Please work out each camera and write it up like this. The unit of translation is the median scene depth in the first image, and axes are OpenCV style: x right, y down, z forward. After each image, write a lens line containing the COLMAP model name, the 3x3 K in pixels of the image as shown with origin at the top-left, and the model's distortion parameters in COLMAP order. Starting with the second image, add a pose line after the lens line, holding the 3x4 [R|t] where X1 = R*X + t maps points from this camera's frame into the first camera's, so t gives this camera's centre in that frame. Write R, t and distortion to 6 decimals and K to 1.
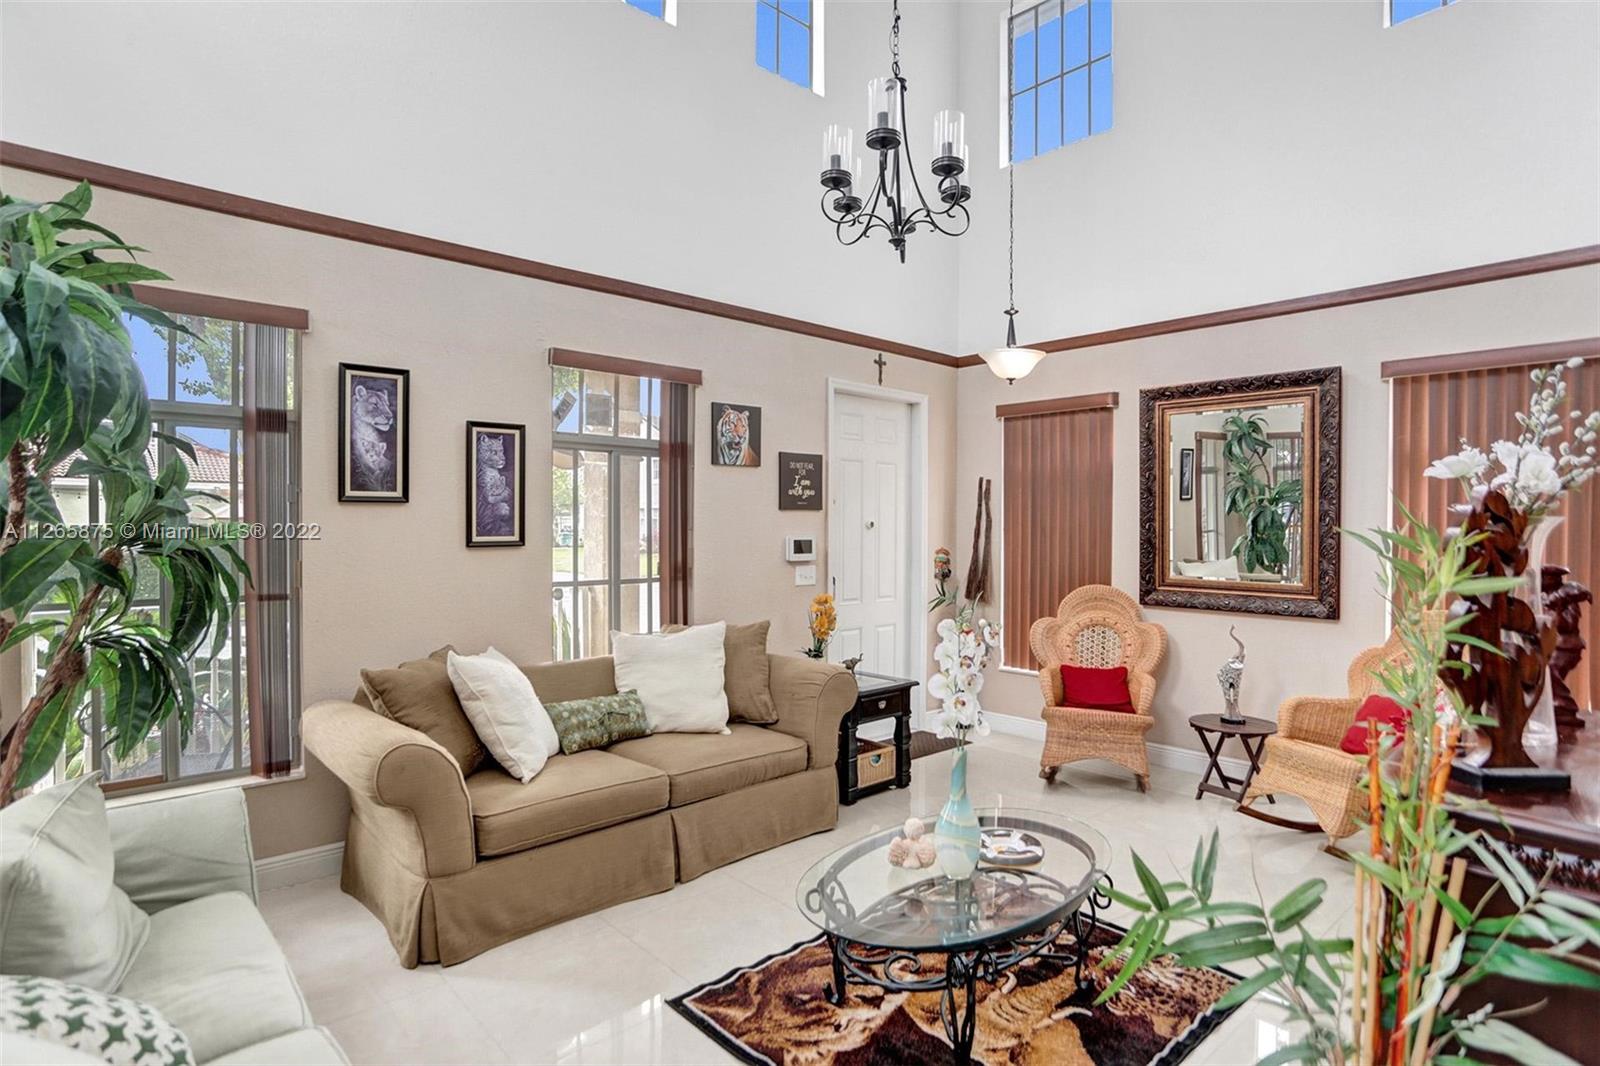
lens RADIAL K [[838.3, 0, 800.0], [0, 838.3, 533.0], [0, 0, 1]] dist [-0.070966, 0.038685]
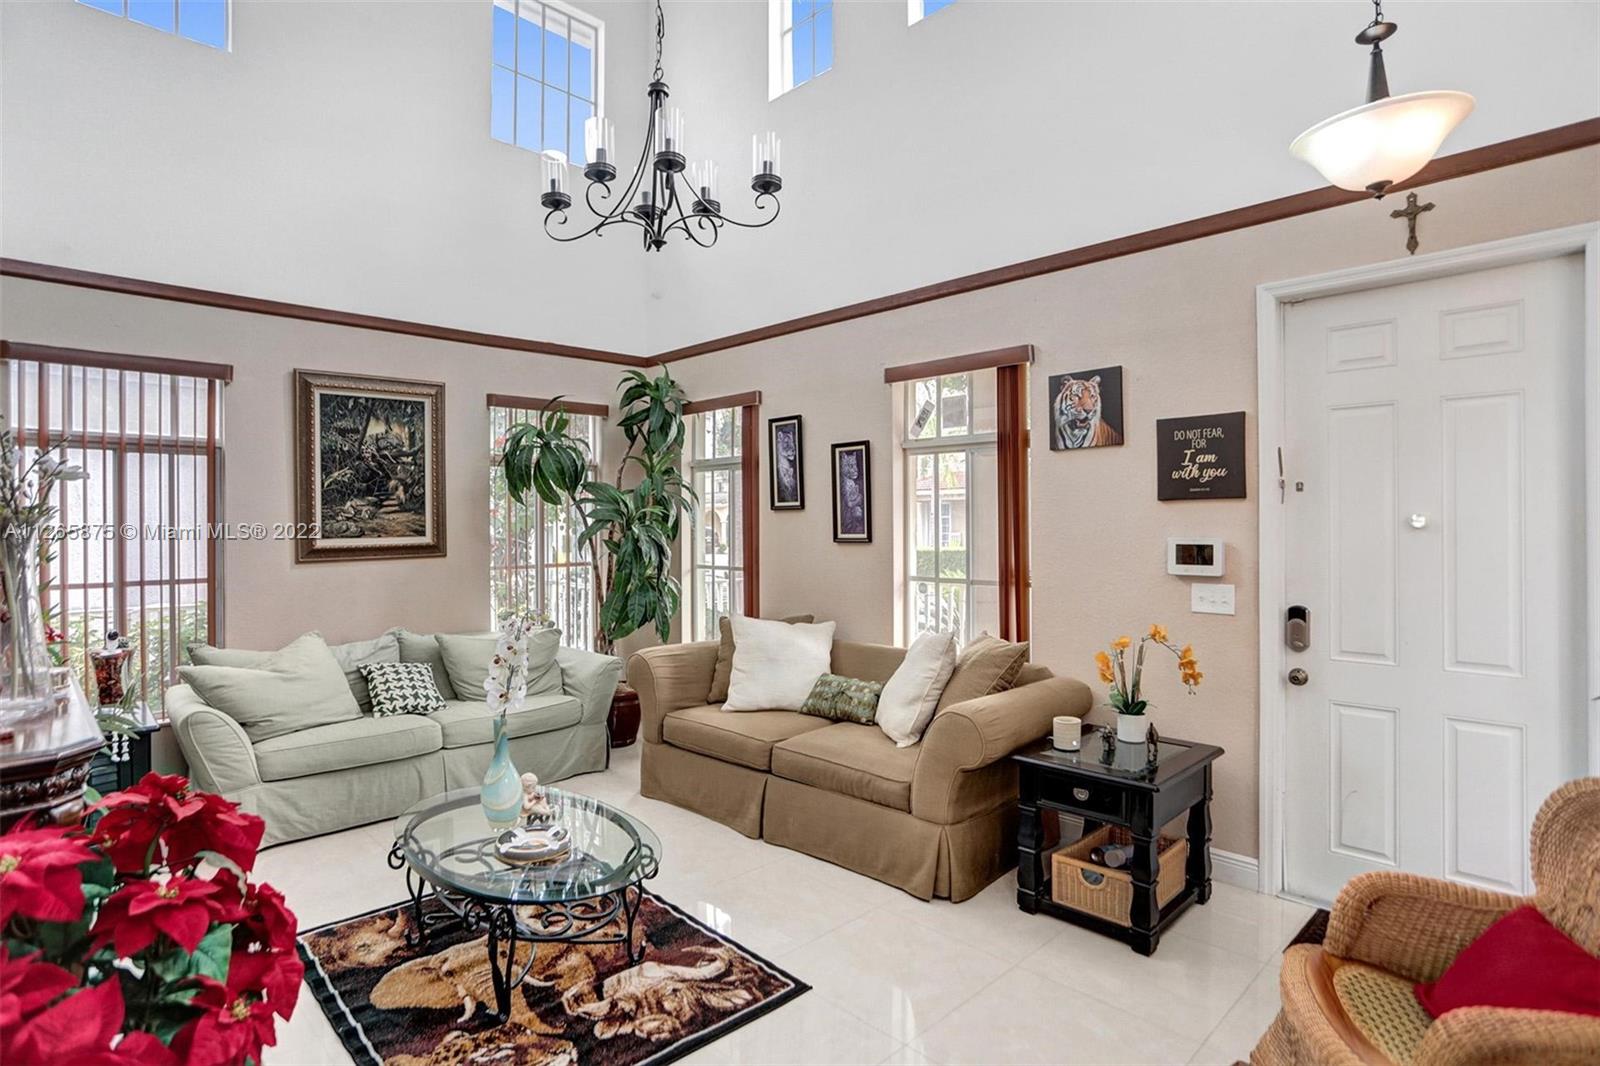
lens RADIAL K [[825.5, 0, 789.7], [0, 825.5, 522.5], [0, 0, 1]] dist [-0.065813, 0.037707]
pose [[0.032642, -0.005365, -0.999453, 0.746782], [-0.004020, 0.999977, -0.005499, -0.005300], [0.999459, 0.004197, 0.032620, 0.758486]]
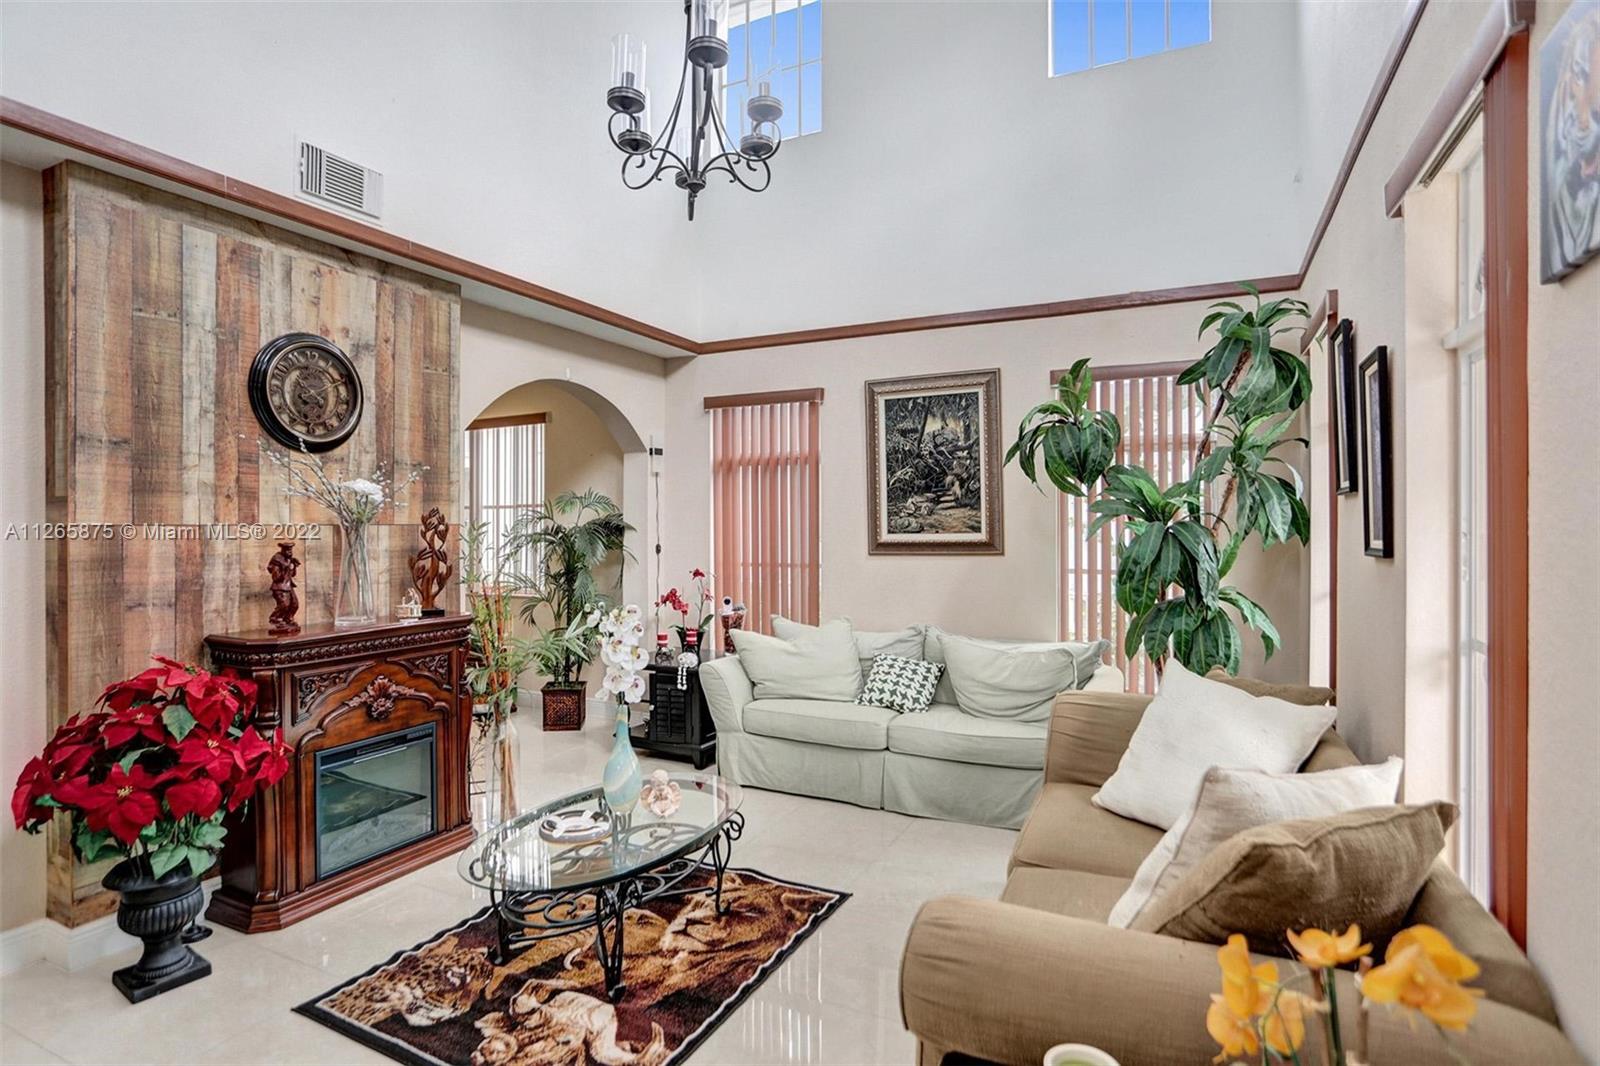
lens RADIAL K [[825.5, 0, 789.7], [0, 825.5, 522.5], [0, 0, 1]] dist [-0.065813, 0.037707]
pose [[-0.934869, -0.002282, -0.354984, 0.215705], [-0.004795, 0.999969, 0.006199, -0.009473], [0.354959, 0.007497, -0.934852, 1.224201]]
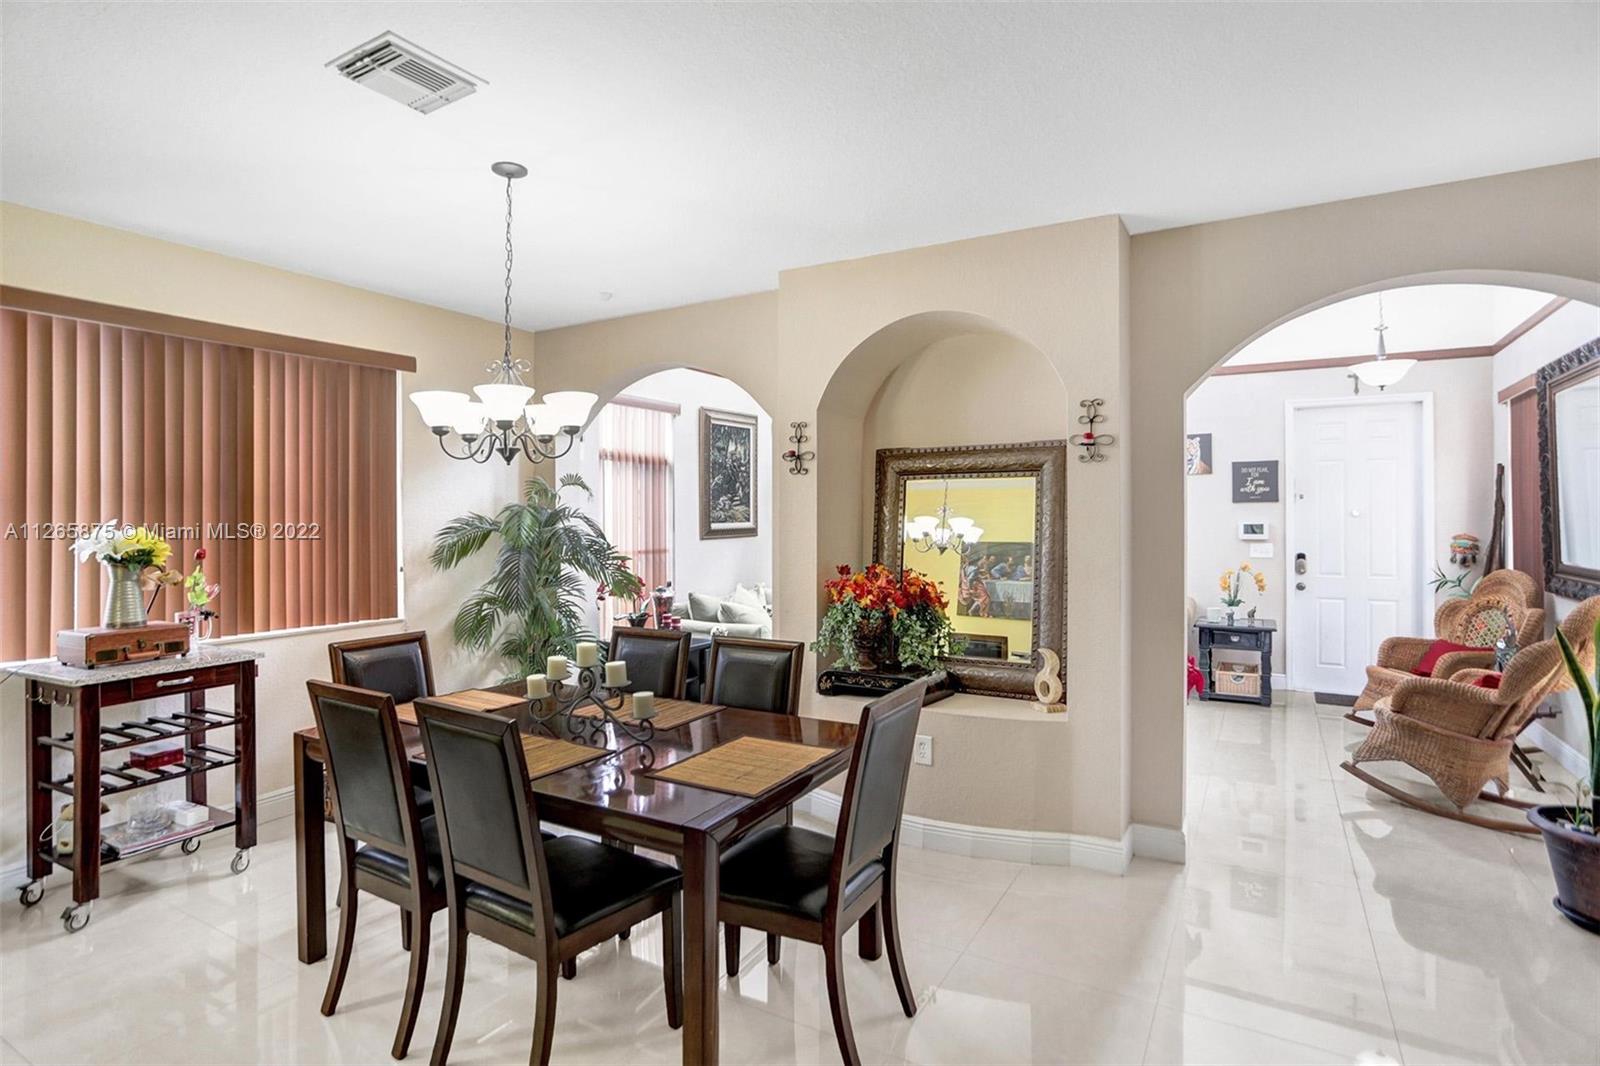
lens RADIAL K [[825.5, 0, 789.7], [0, 825.5, 522.5], [0, 0, 1]] dist [-0.065813, 0.037707]
pose [[0.301703, -0.002039, -0.953400, 1.205130], [-0.005266, 0.999979, -0.003805, 0.016747], [0.953388, 0.006168, 0.301686, -0.143952]]
